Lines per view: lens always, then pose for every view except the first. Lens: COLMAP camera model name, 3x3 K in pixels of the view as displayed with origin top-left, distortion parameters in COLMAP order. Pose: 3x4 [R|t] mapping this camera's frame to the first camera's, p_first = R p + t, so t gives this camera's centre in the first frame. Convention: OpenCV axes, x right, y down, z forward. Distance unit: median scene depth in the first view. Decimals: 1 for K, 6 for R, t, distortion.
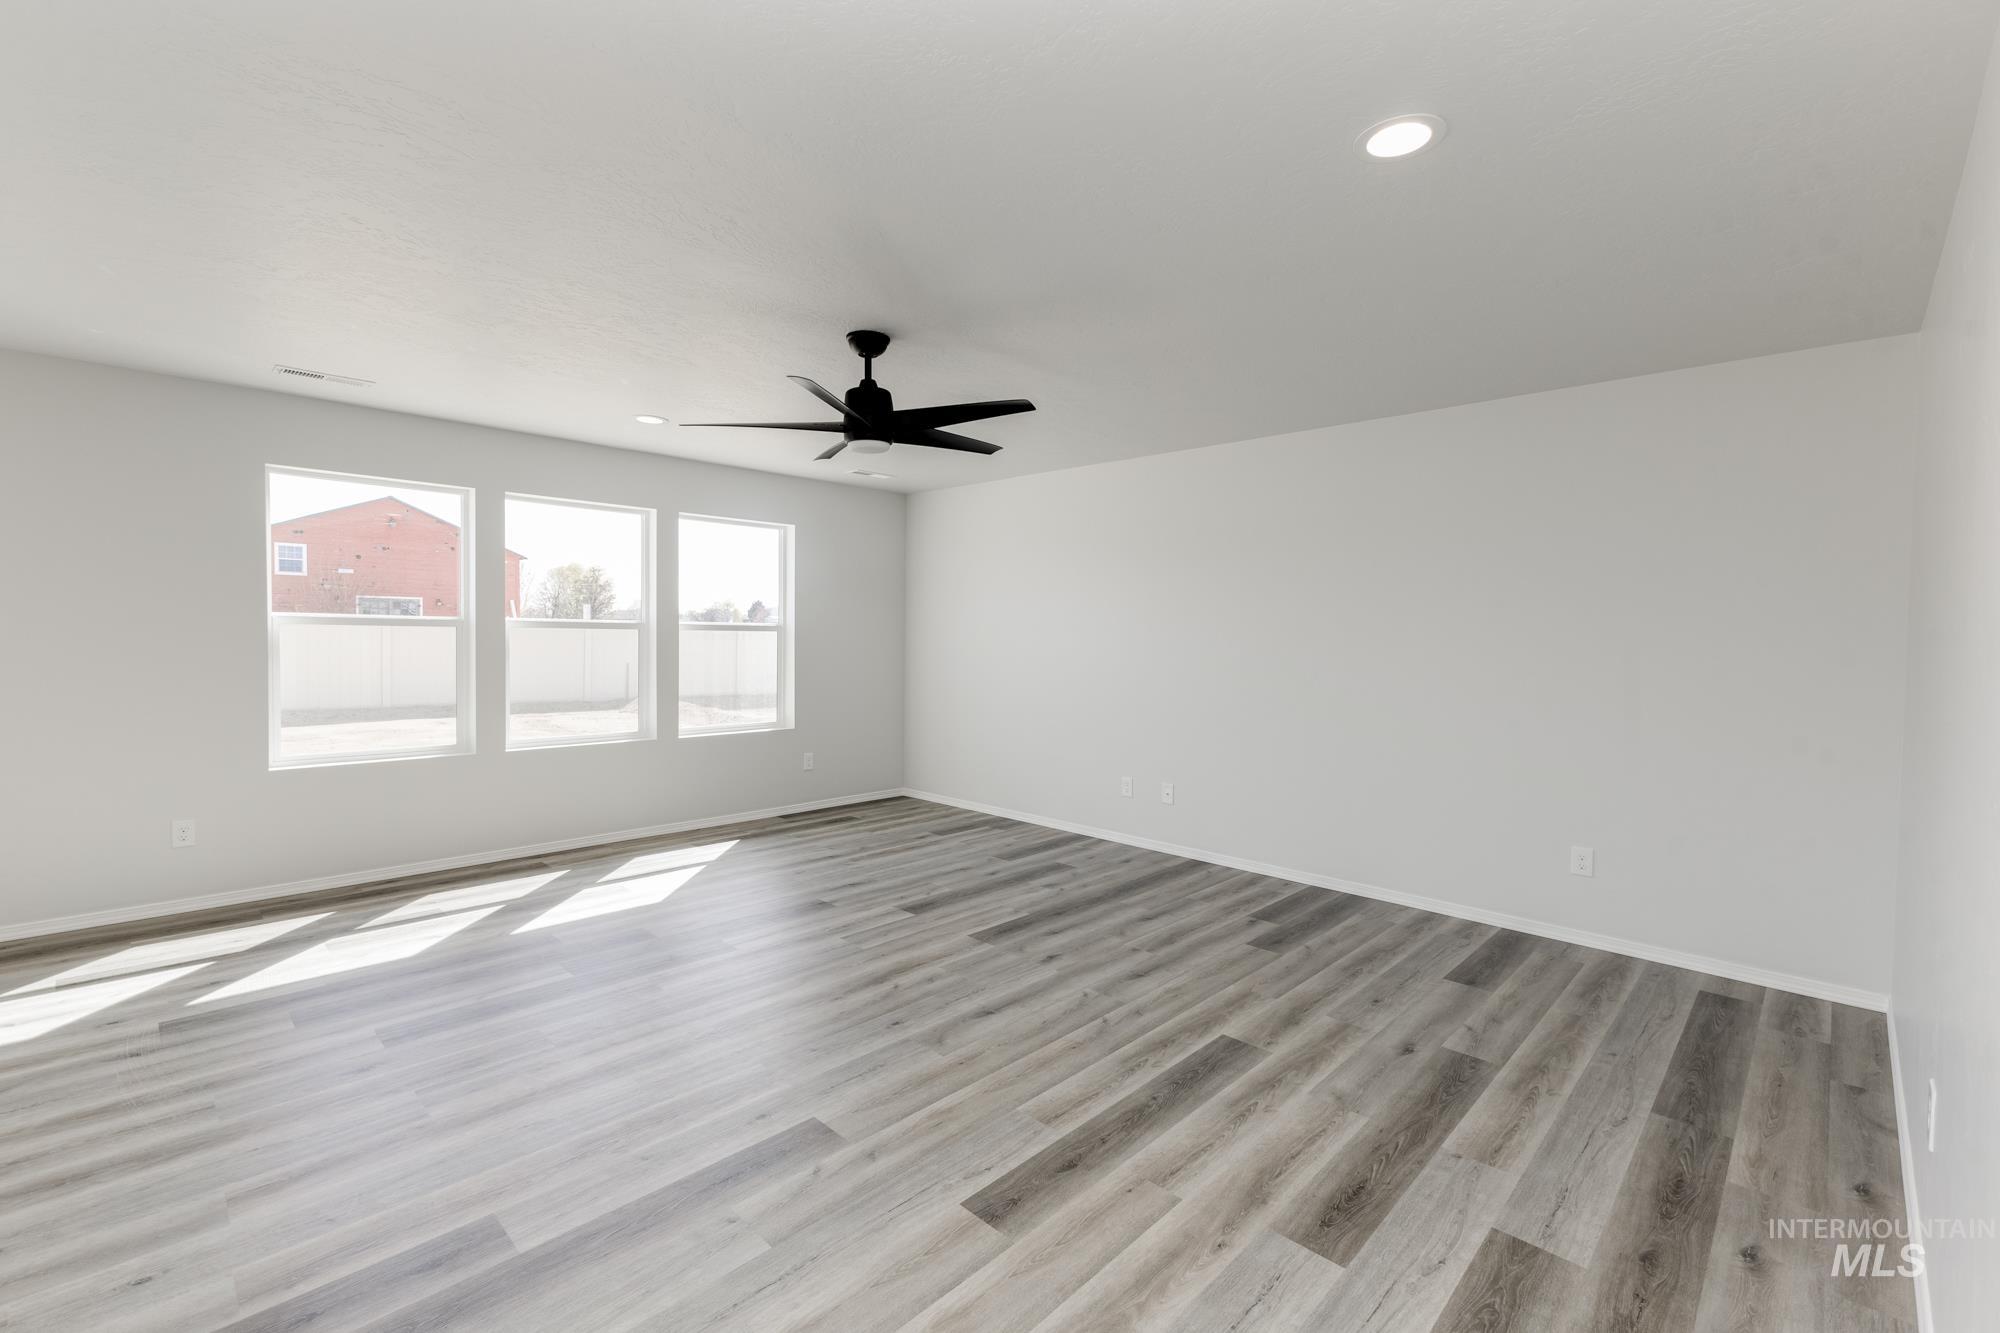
lens RADIAL K [[887.5, 0, 1025.5], [0, 887.5, 640.1], [0, 0, 1]] dist [0.010522, -0.001490]
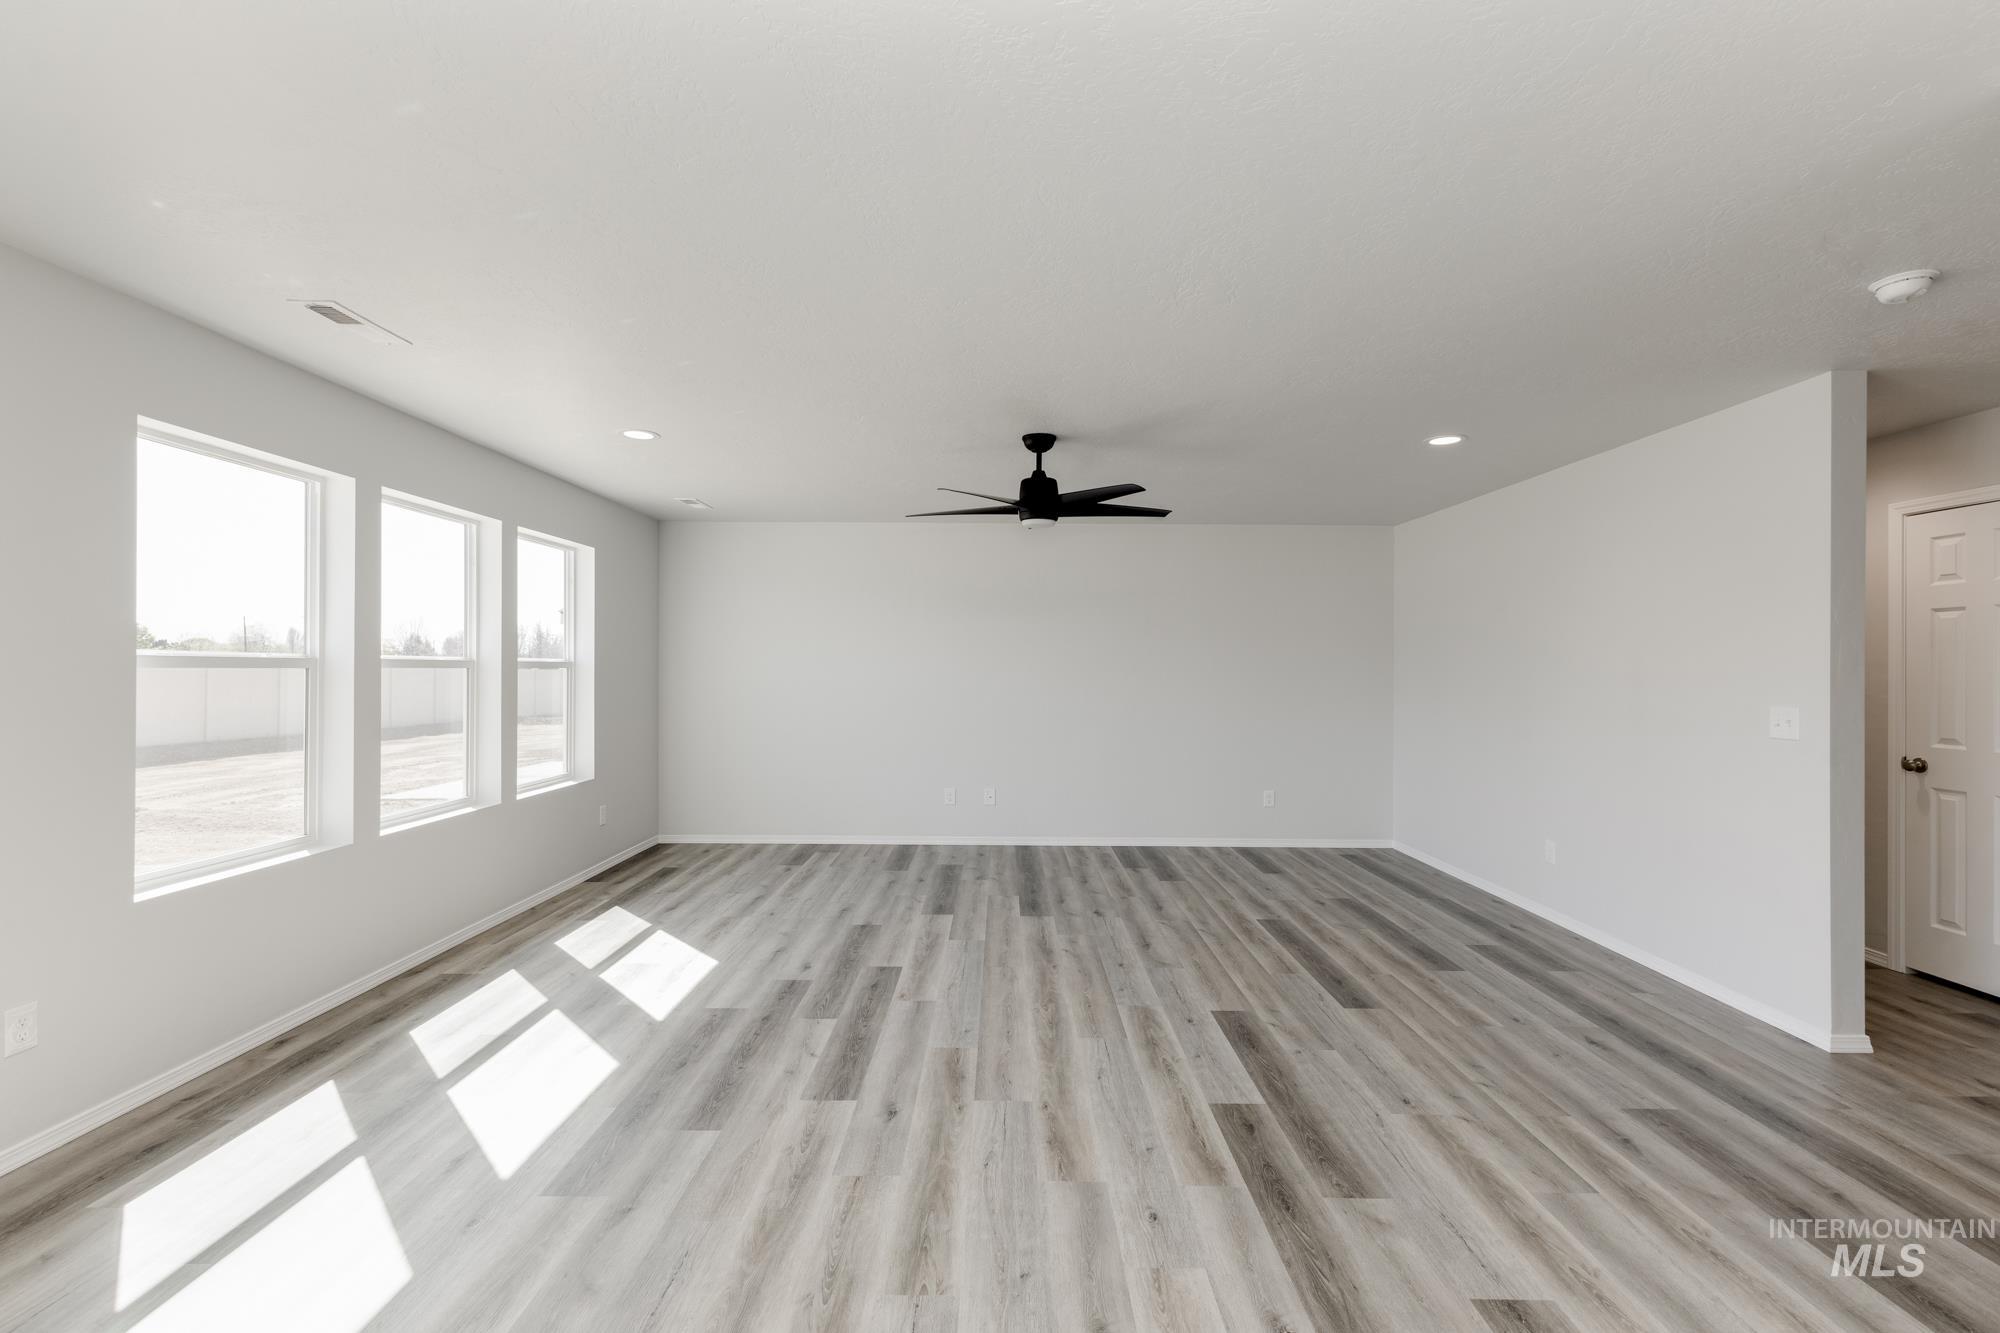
lens RADIAL K [[887.5, 0, 1014.4], [0, 887.5, 663.4], [0, 0, 1]] dist [0.010522, -0.001490]
pose [[0.700076, -0.002623, 0.714064, -1.145844], [0.006089, 0.999979, -0.002297, -0.019062], [-0.714043, 0.005957, 0.700077, 0.166649]]
